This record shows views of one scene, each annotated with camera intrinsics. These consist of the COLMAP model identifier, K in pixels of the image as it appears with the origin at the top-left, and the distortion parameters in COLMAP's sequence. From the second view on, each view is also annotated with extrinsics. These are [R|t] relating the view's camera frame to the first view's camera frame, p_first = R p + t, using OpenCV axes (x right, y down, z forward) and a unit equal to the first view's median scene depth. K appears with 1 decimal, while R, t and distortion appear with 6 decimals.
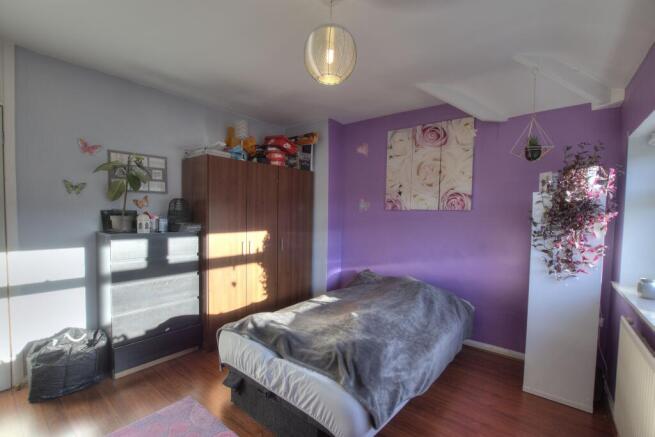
lens RADIAL K [[286.4, 0, 323.0], [0, 286.4, 222.9], [0, 0, 1]] dist [-0.033199, 0.000639]
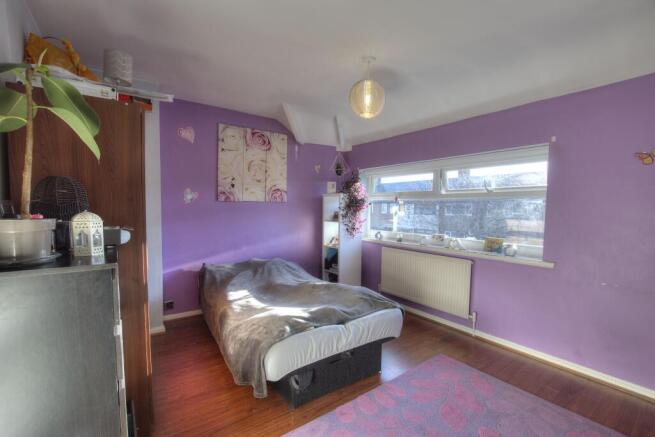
lens RADIAL K [[286.4, 0, 323.0], [0, 286.4, 222.9], [0, 0, 1]] dist [-0.033199, 0.000639]
pose [[0.264063, -0.067717, 0.962125, -0.732786], [0.025898, 0.997670, 0.063111, -0.024453], [-0.964158, 0.008251, 0.265202, 0.412391]]
